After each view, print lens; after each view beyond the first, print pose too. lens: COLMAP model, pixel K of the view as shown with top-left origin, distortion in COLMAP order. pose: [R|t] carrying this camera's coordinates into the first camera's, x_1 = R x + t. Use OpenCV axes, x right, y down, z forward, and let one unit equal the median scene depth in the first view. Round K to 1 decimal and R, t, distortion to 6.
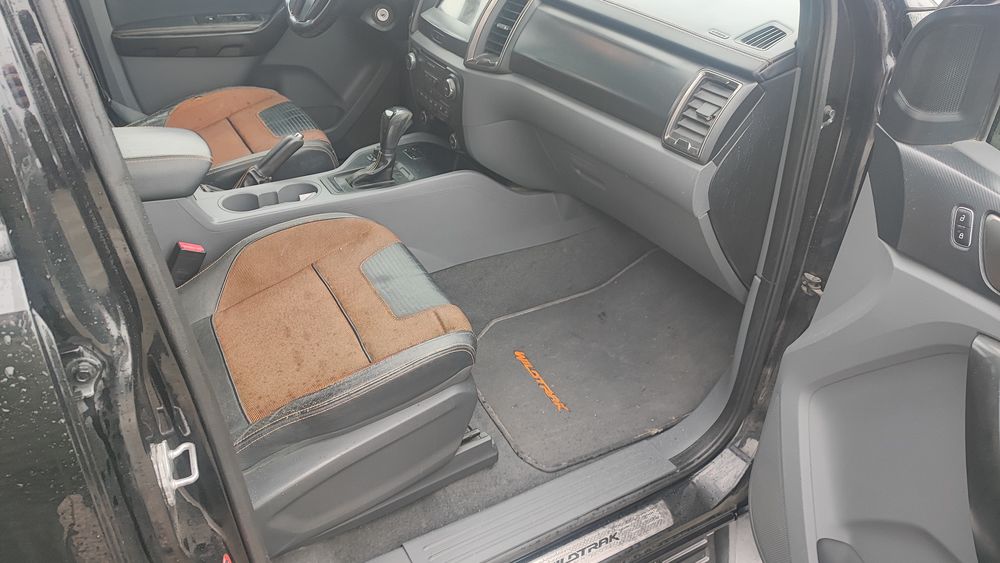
lens RADIAL K [[702.7, 0, 500.0], [0, 702.7, 281.5], [0, 0, 1]] dist [0.004283, 0.000201]
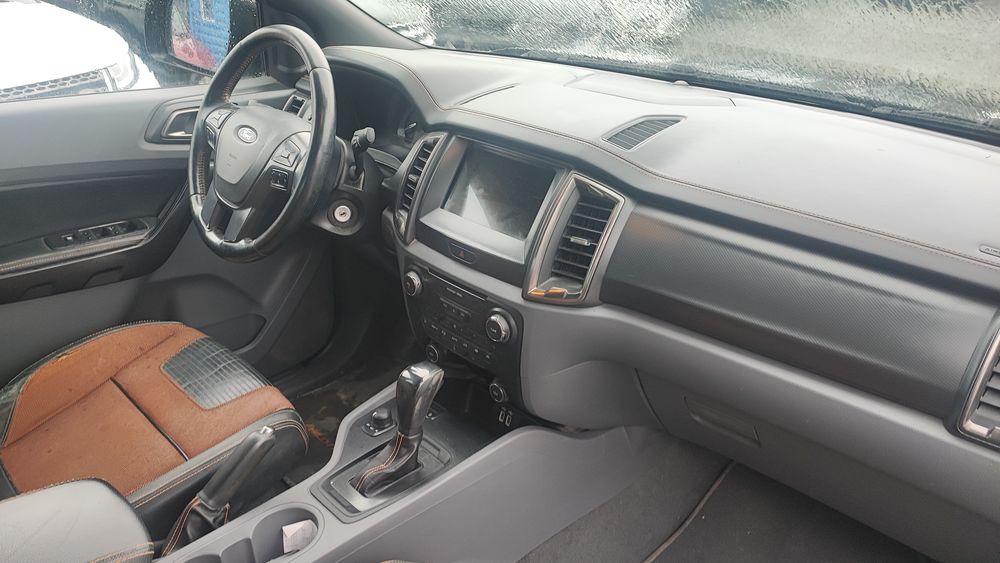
lens RADIAL K [[702.7, 0, 500.0], [0, 702.7, 281.5], [0, 0, 1]] dist [0.004283, 0.000201]
pose [[0.966428, -0.144891, 0.212187, -0.195919], [0.170284, 0.979606, -0.106659, -0.234261], [-0.192406, 0.139210, 0.971391, 0.318828]]
